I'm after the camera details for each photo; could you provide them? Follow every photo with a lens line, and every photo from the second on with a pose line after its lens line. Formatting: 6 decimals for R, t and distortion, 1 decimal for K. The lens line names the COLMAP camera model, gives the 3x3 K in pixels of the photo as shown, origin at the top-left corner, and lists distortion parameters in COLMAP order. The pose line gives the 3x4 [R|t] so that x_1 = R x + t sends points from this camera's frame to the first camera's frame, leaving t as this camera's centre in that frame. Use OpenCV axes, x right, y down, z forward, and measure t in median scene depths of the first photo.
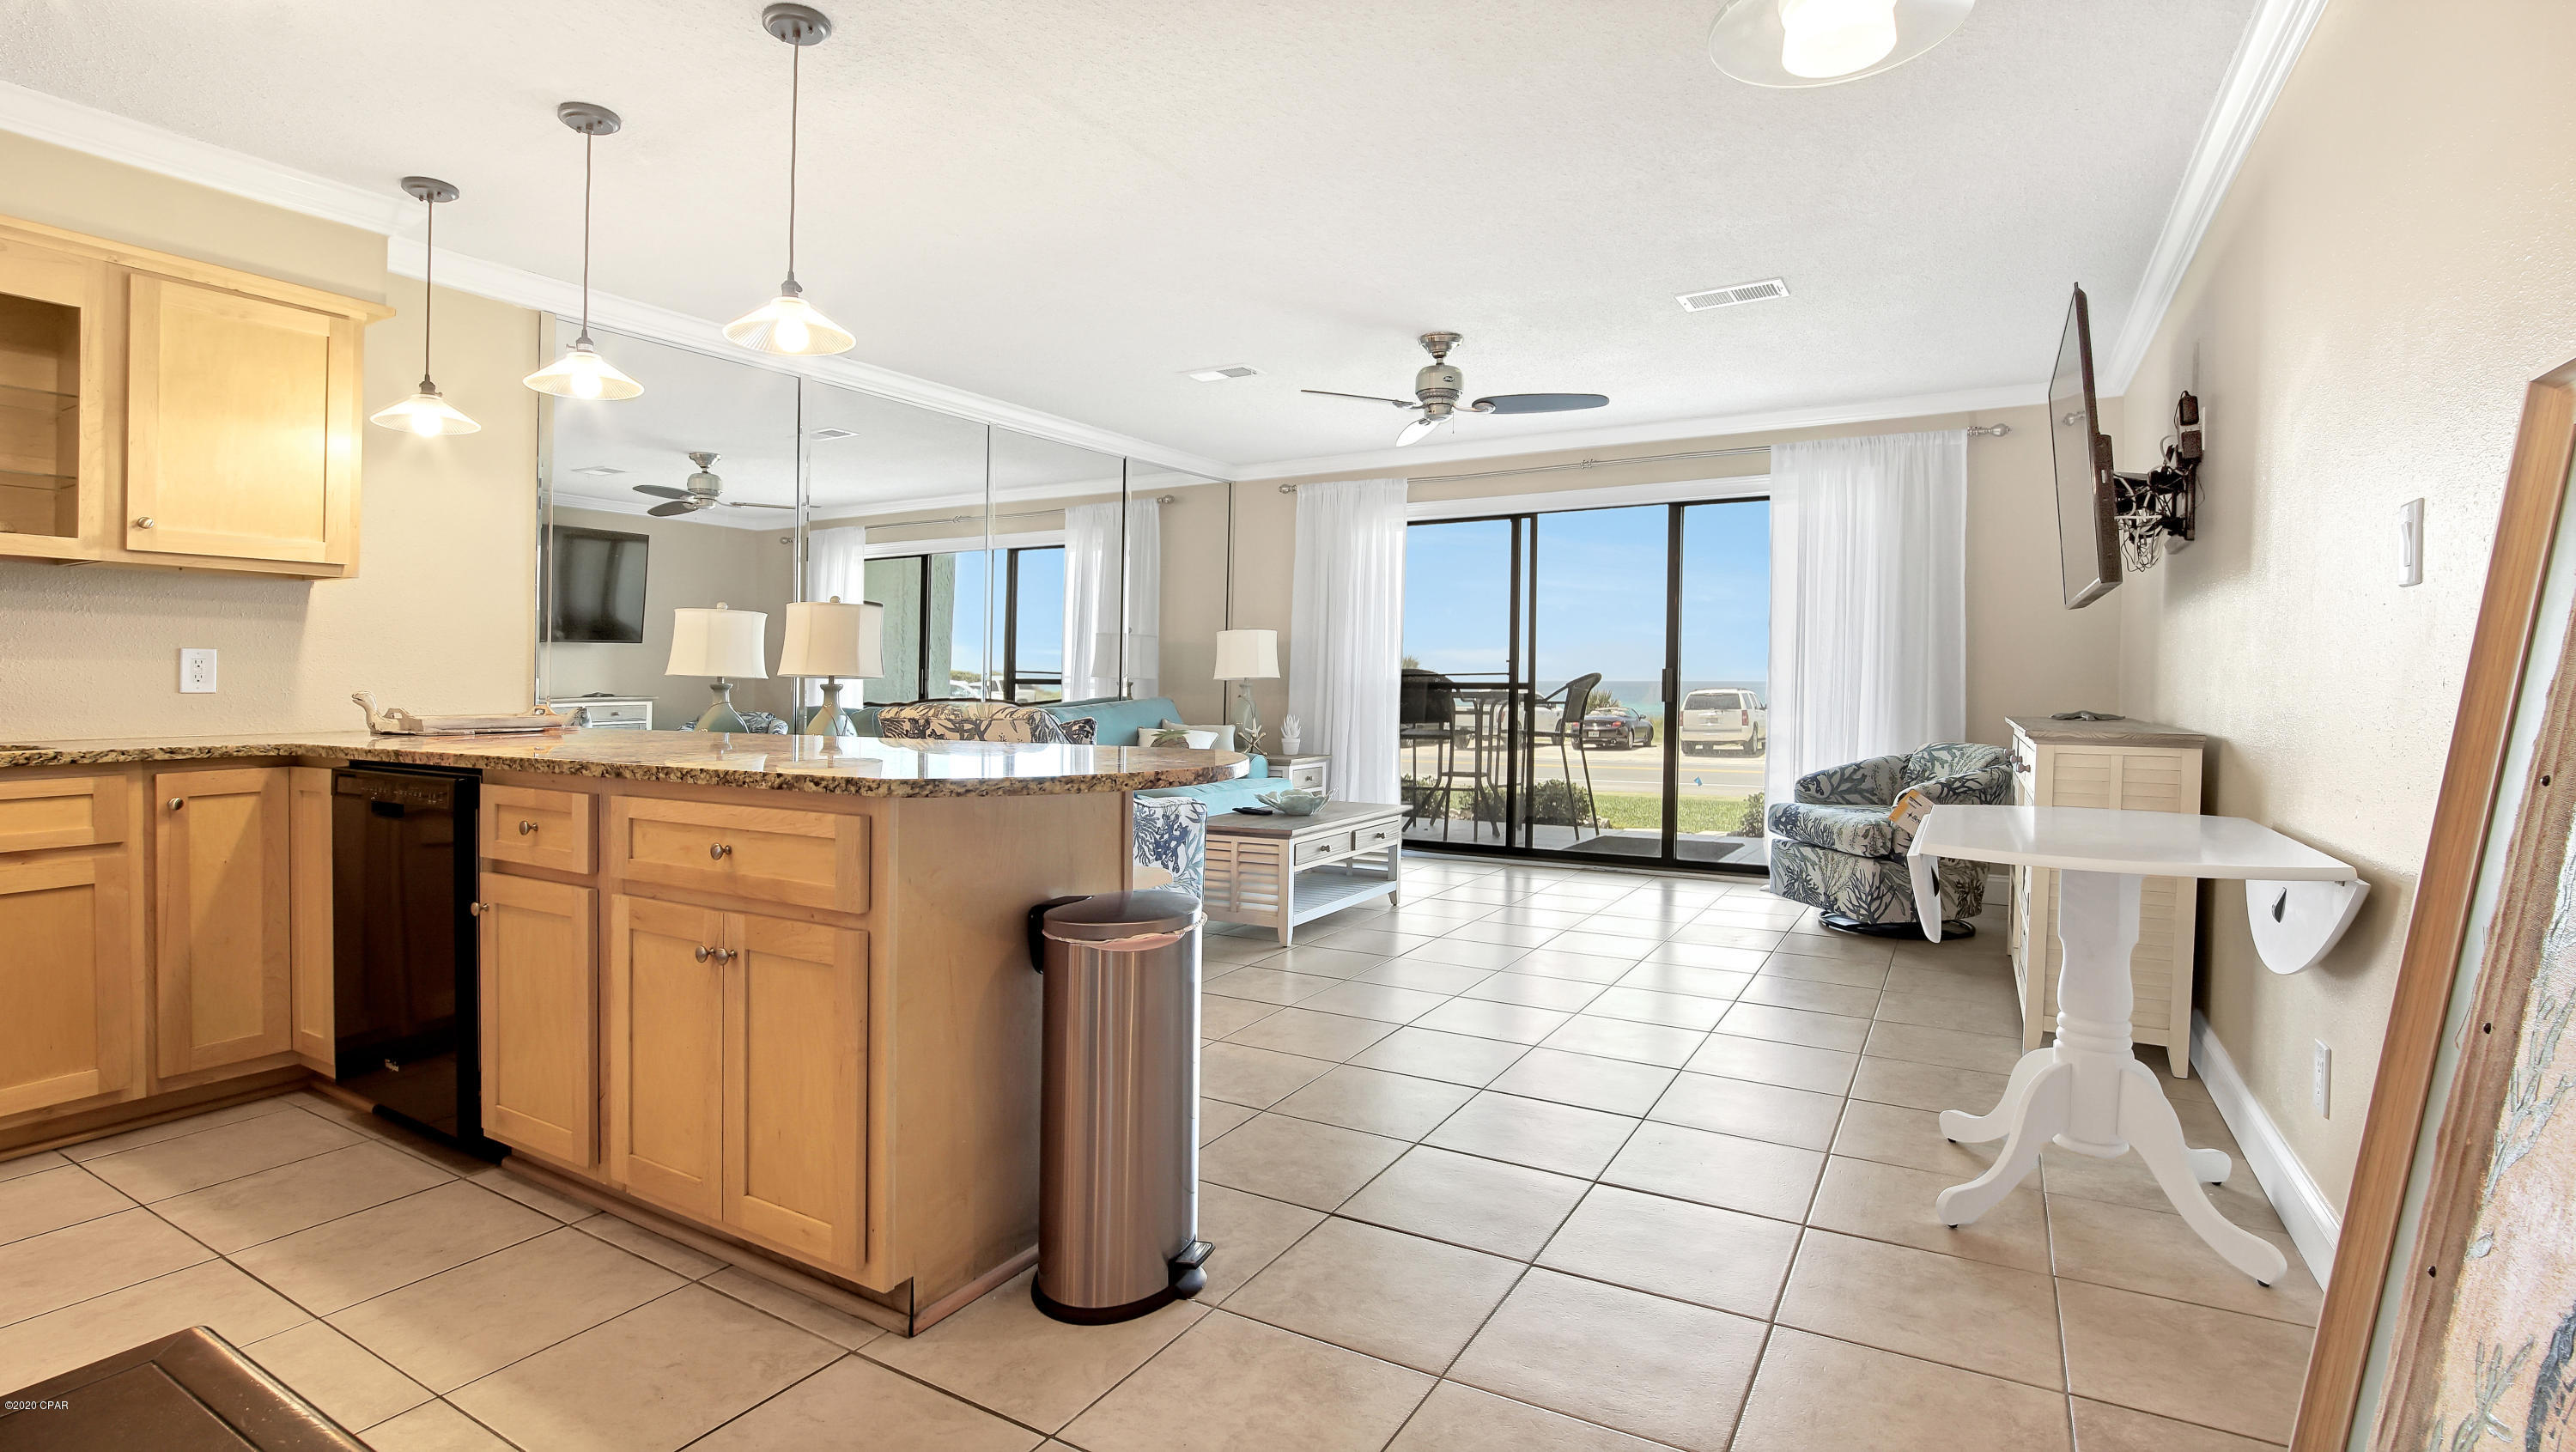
lens RADIAL K [[1192.5, 0, 1213.9], [0, 1192.5, 811.4], [0, 0, 1]] dist [-0.042796, 0.000575]
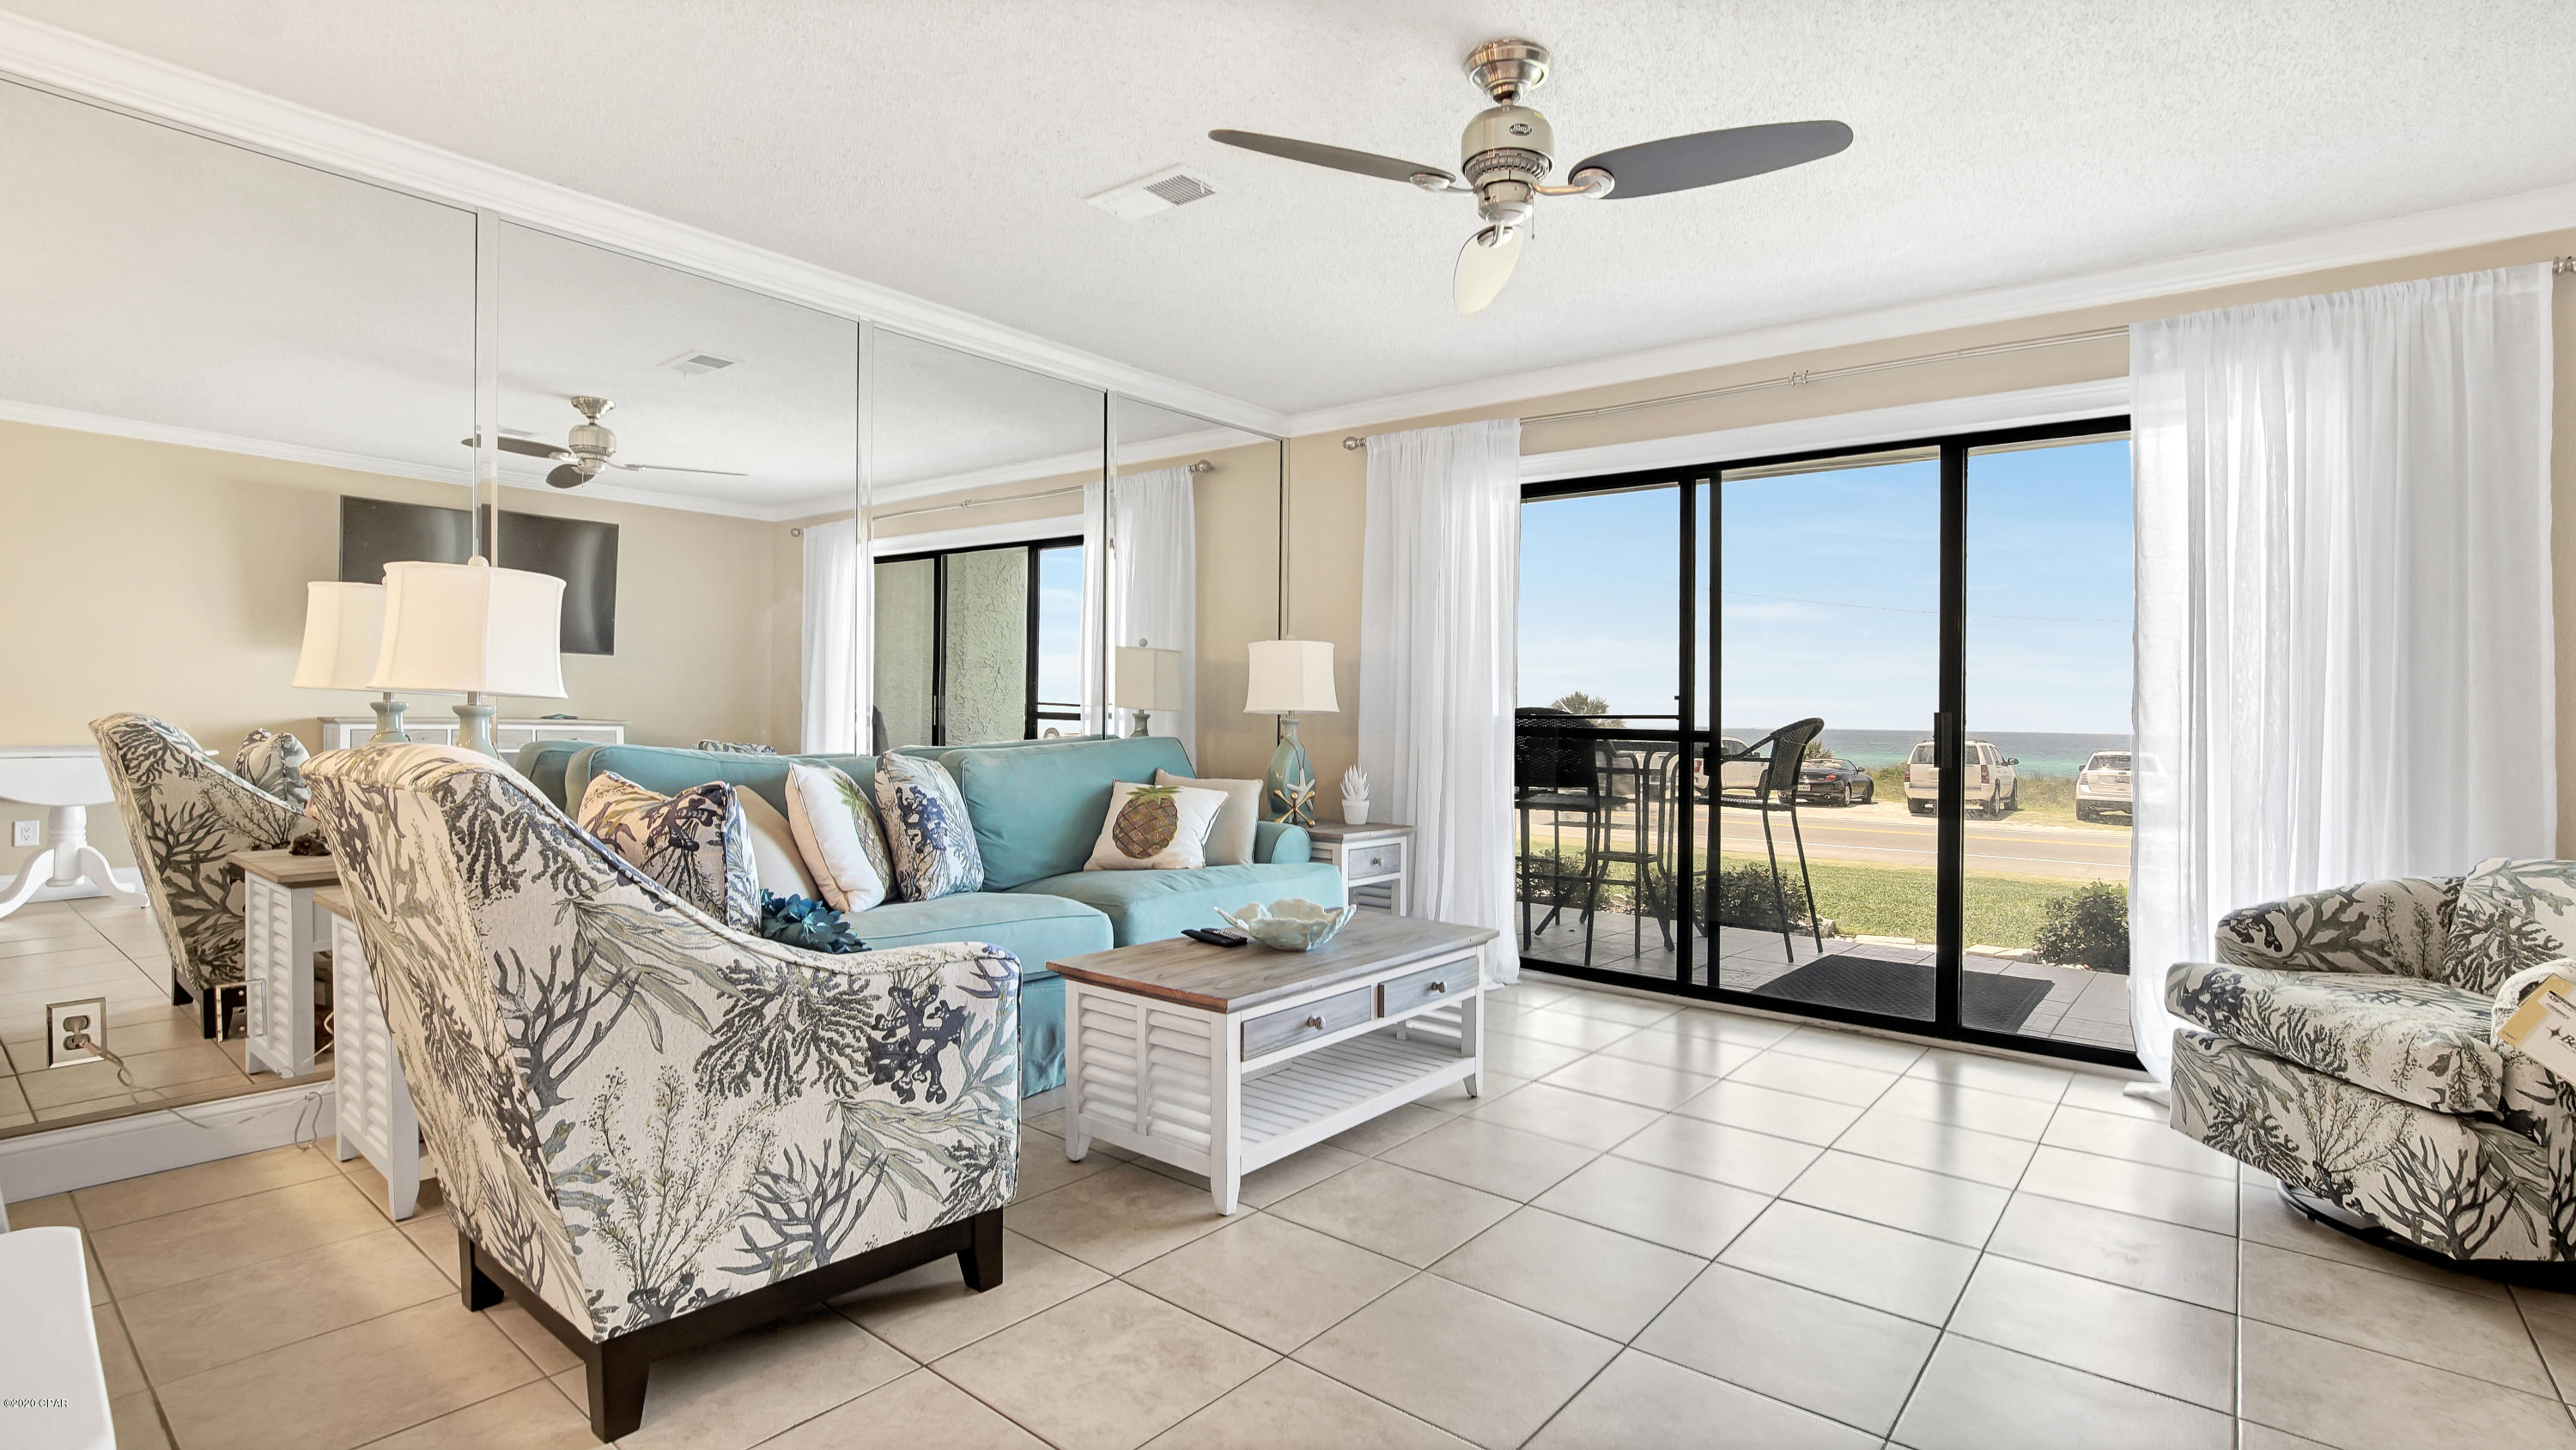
lens RADIAL K [[1211.4, 0, 1276.3], [0, 1211.4, 702.7], [0, 0, 1]] dist [-0.024812, 0.009465]
pose [[0.994479, 0.021636, -0.102682, 0.138076], [-0.033762, 0.992455, -0.117866, -0.051478], [0.099357, 0.120682, 0.987706, 0.463692]]
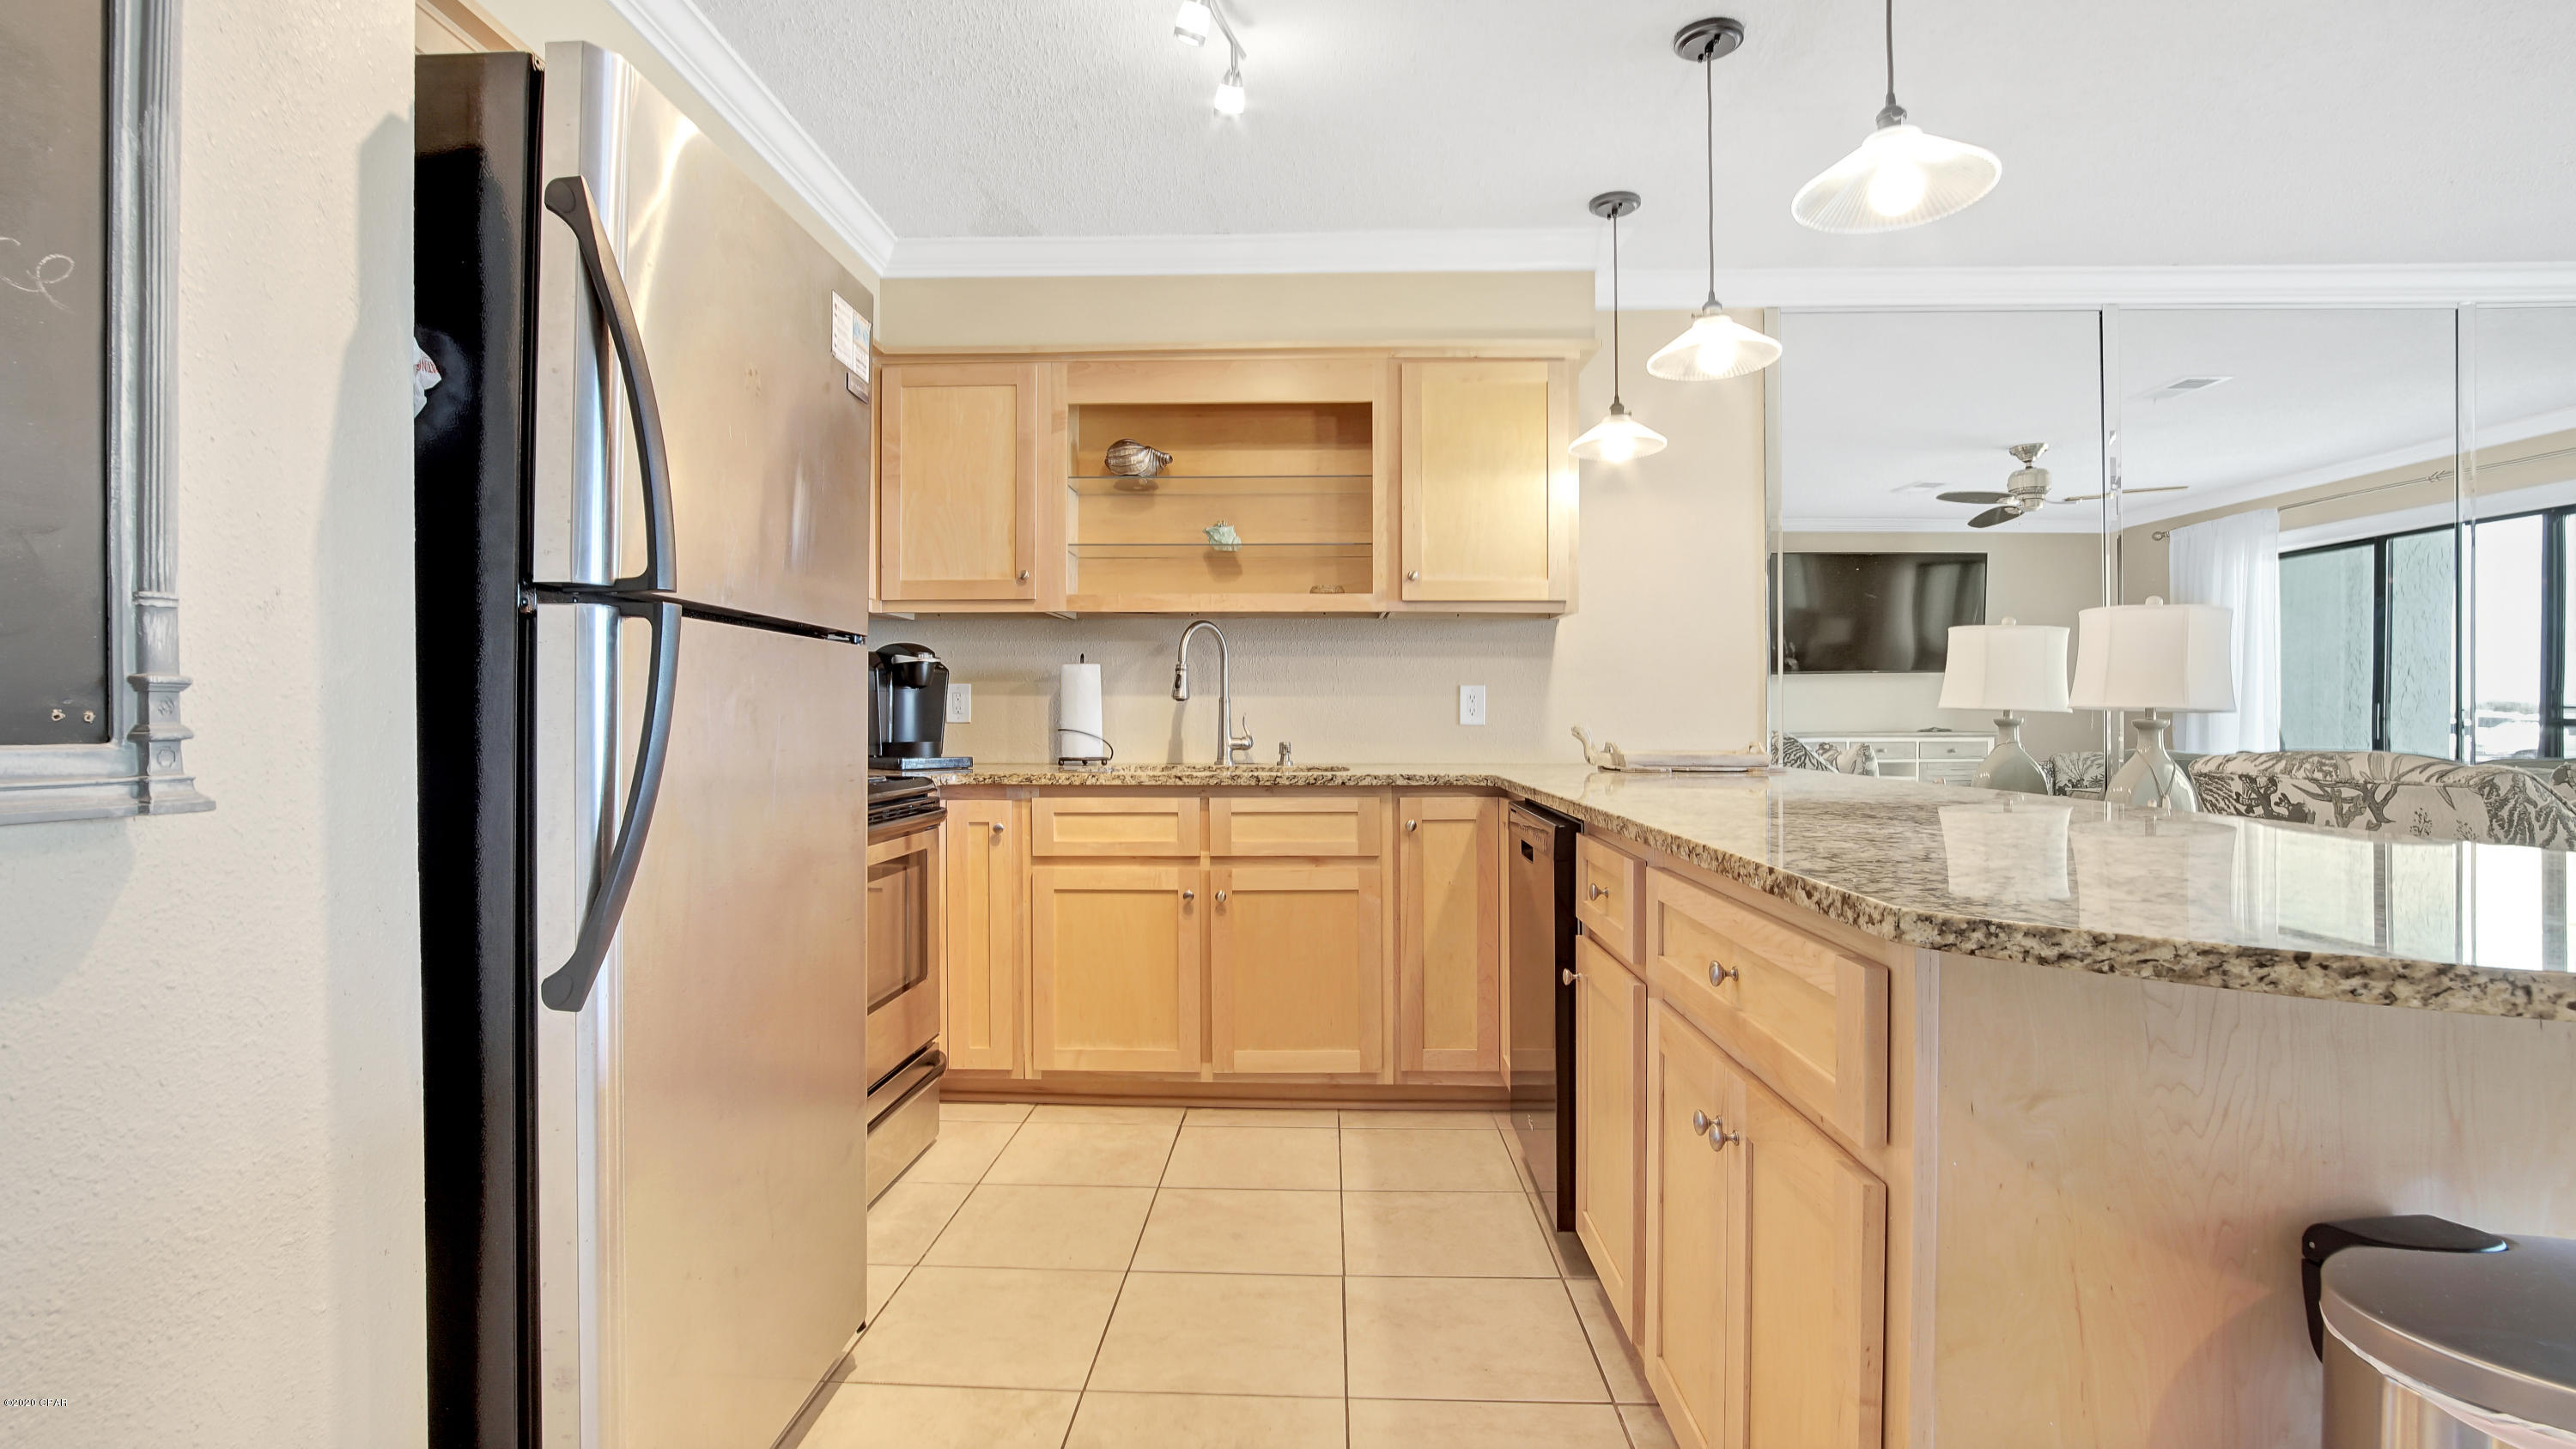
lens RADIAL K [[1211.3, 0, 1276.3], [0, 1211.3, 702.2], [0, 0, 1]] dist [-0.024812, 0.009465]
pose [[0.529341, -0.013252, -0.848306, 0.009525], [-0.089625, 0.993410, -0.071445, -0.020021], [0.843662, 0.113849, 0.524664, 0.183523]]
